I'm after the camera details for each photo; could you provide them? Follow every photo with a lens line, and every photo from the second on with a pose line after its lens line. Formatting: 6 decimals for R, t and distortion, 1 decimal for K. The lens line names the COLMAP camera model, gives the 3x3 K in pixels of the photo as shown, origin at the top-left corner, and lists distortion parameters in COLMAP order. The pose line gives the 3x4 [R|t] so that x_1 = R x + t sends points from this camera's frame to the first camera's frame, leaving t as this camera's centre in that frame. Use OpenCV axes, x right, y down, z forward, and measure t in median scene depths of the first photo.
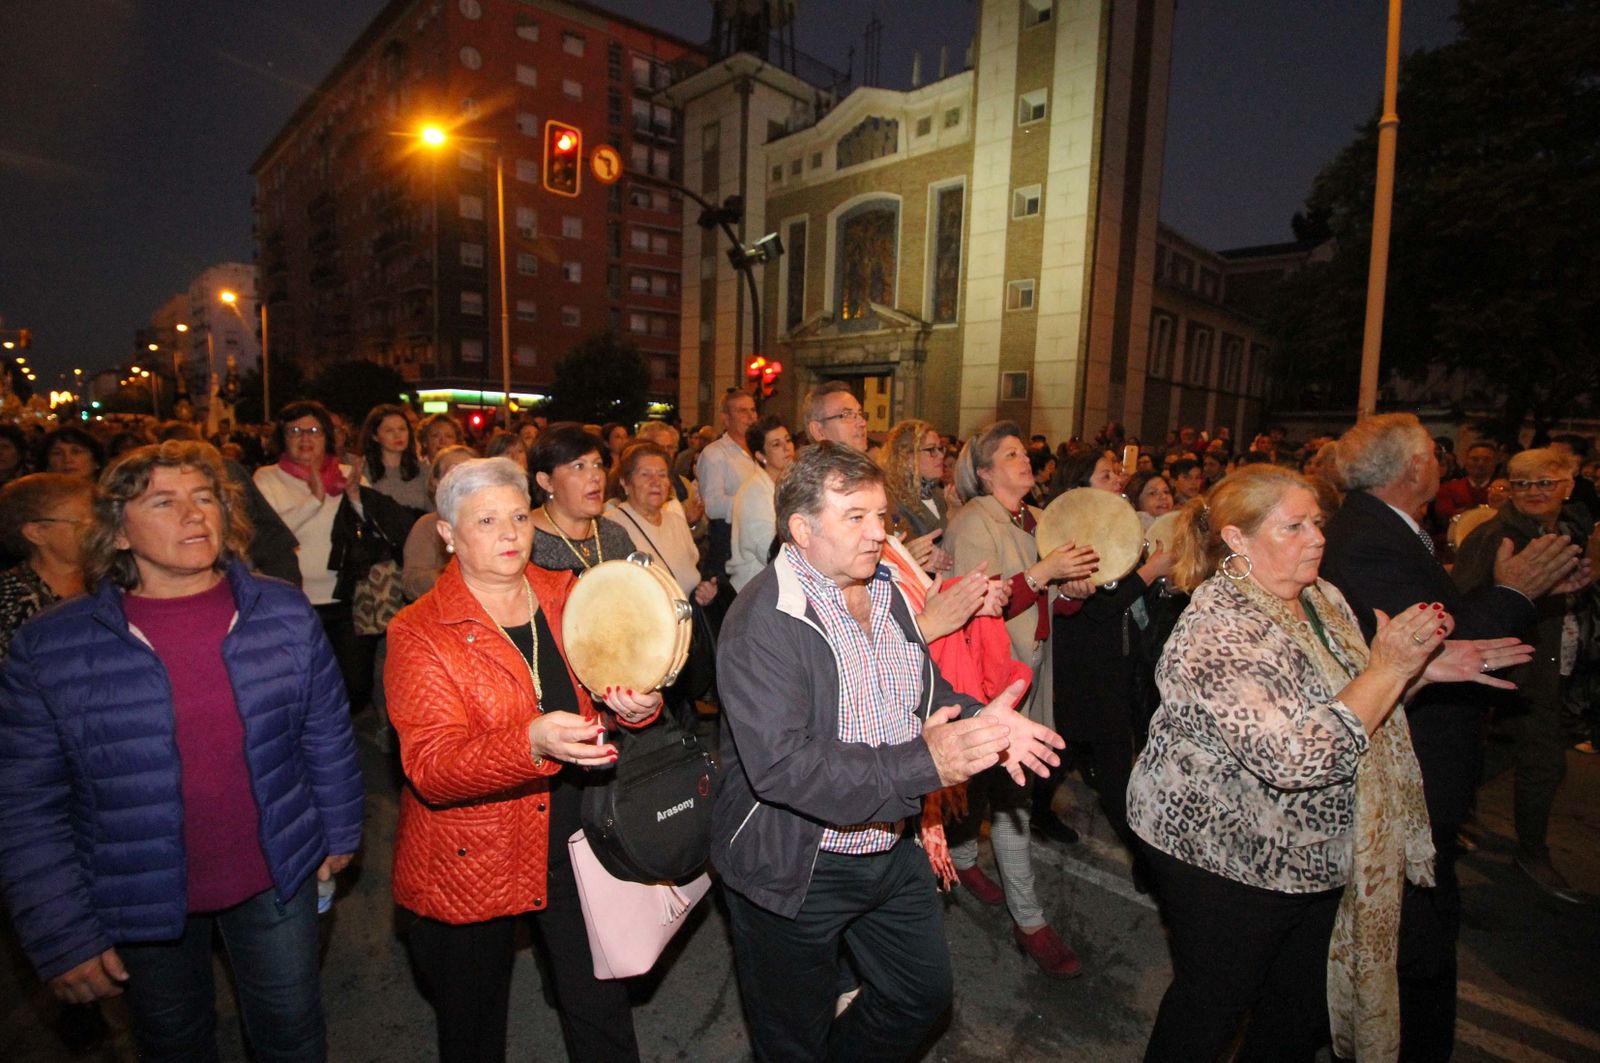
lens RADIAL K [[768.8, 0, 800.0], [0, 768.8, 531.5], [0, 0, 1]] dist [-0.002559, -0.011013]
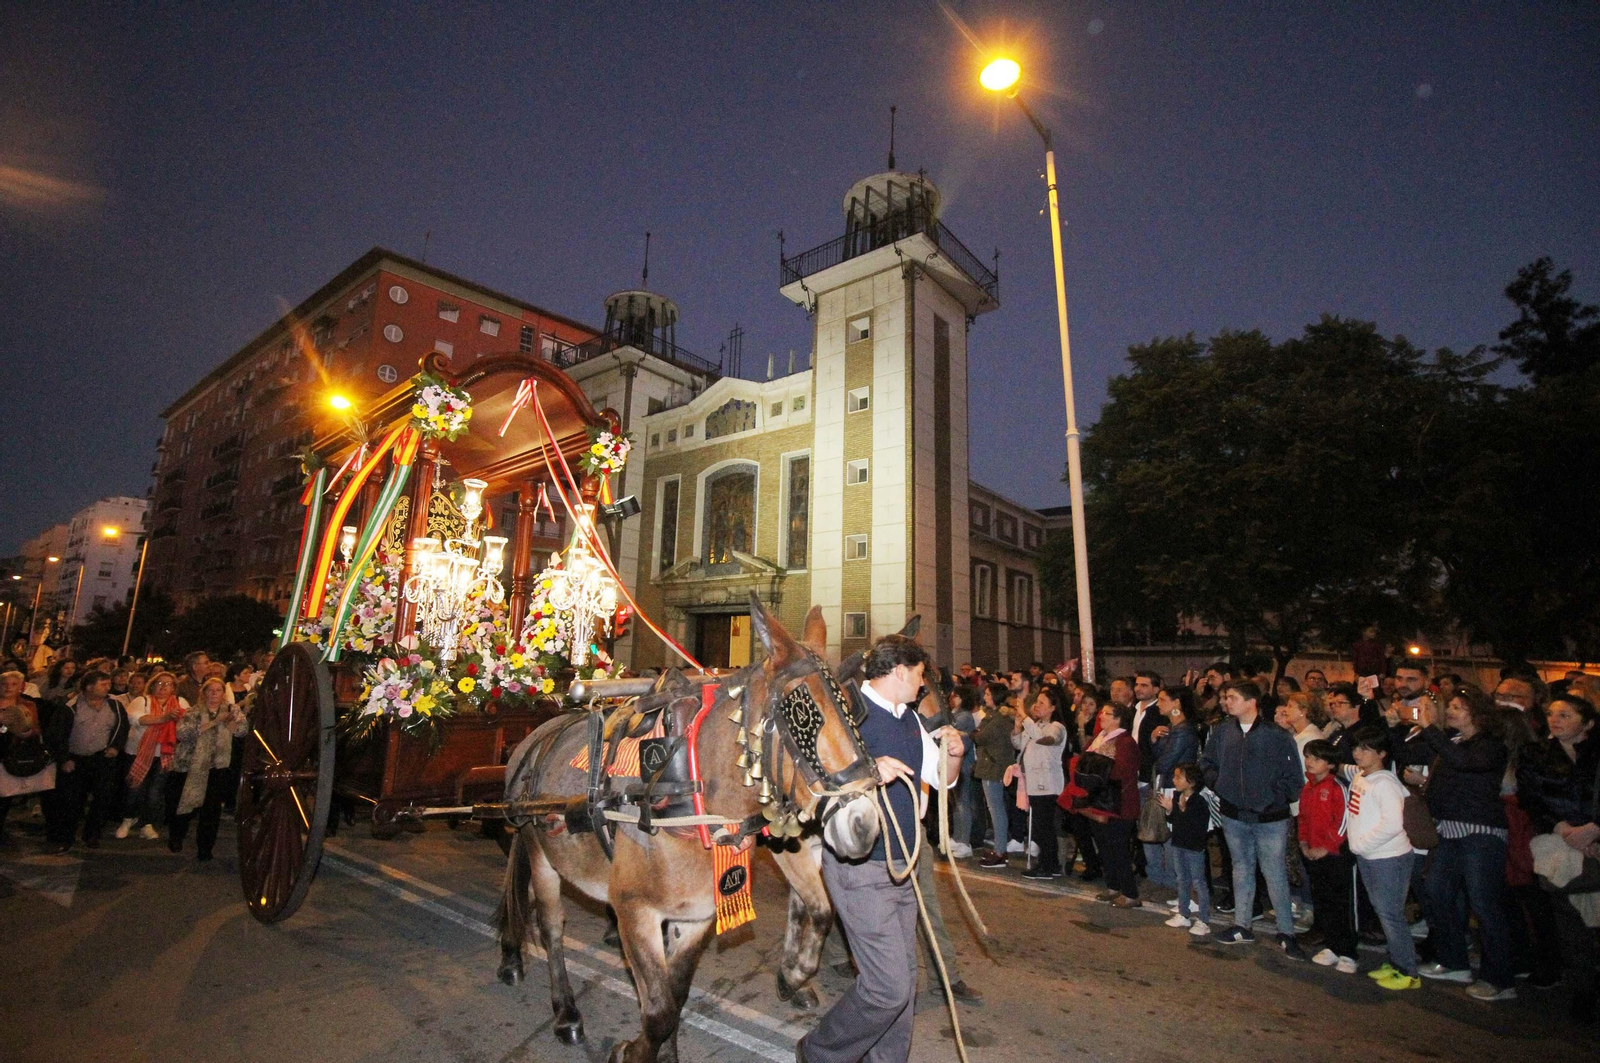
lens RADIAL K [[768.8, 0, 800.0], [0, 768.8, 531.5], [0, 0, 1]] dist [-0.002559, -0.011013]
pose [[0.993715, 0.014795, 0.110960, 0.064470], [0.018672, 0.955434, -0.294614, 0.006787], [-0.110374, 0.294834, 0.949152, -0.078435]]
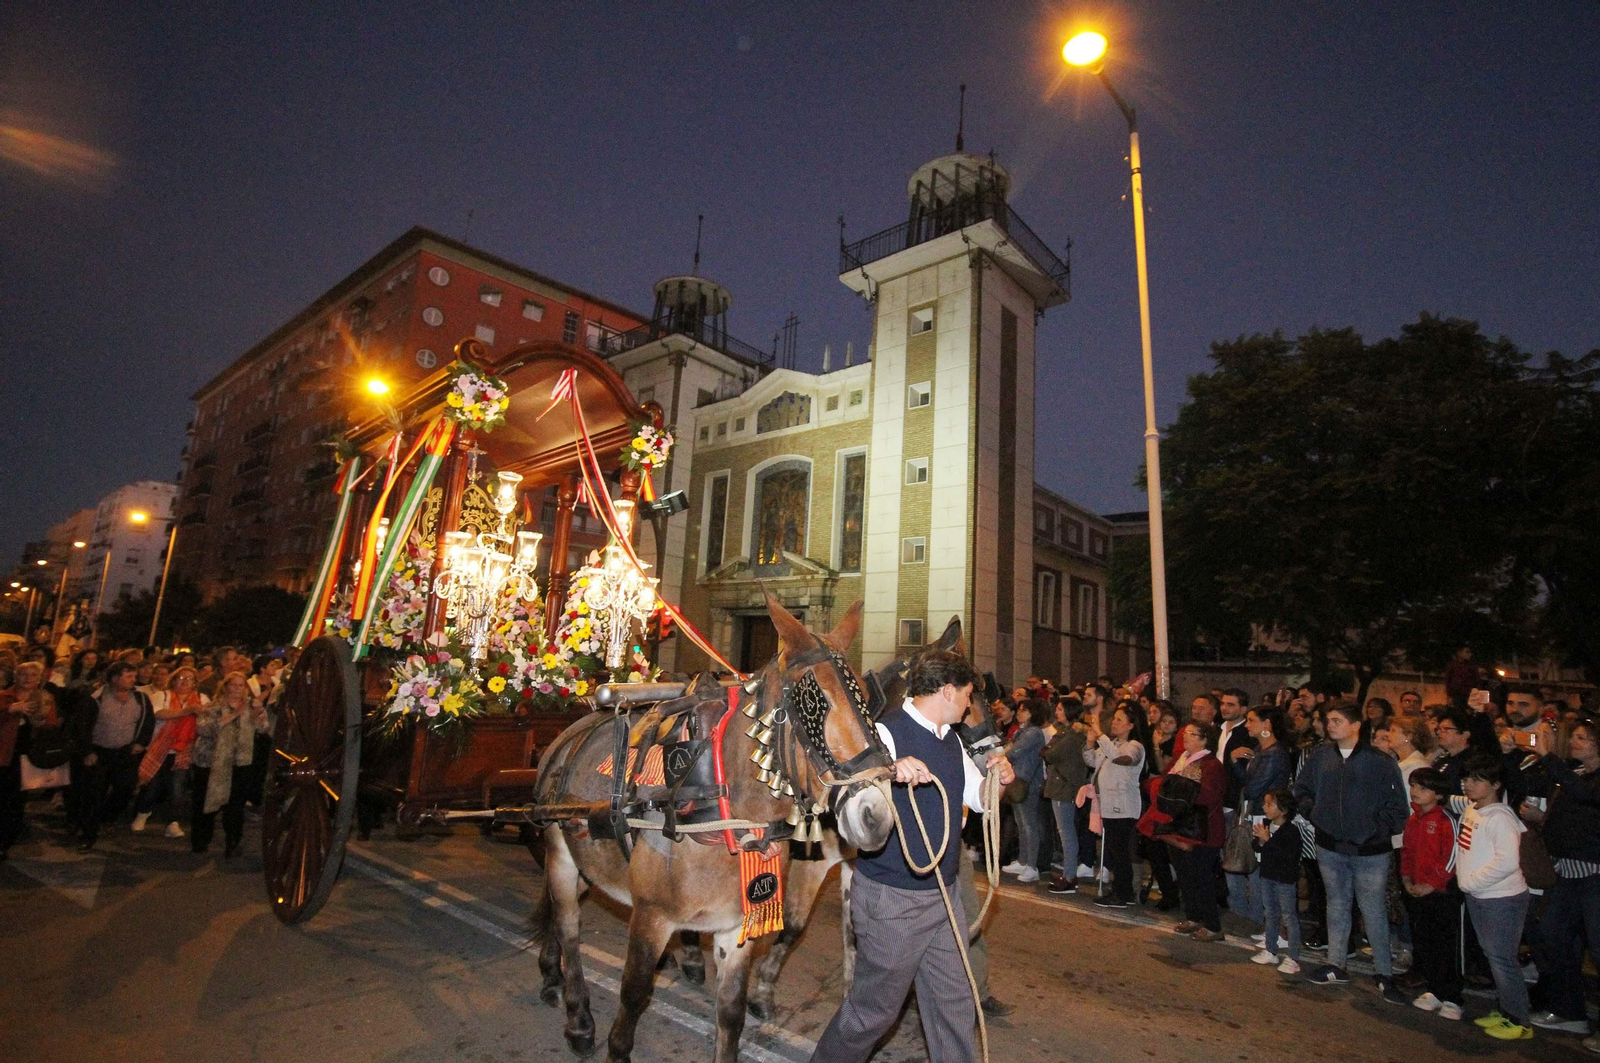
lens RADIAL K [[800.0, 0, 834.1], [0, 800.0, 541.0], [0, 0, 1]] dist [-0.002280, -0.011556]
pose [[0.994717, 0.036461, 0.095961, 0.055177], [-0.007552, 0.958256, -0.285812, 0.005106], [-0.102376, 0.283577, 0.953469, -0.066542]]
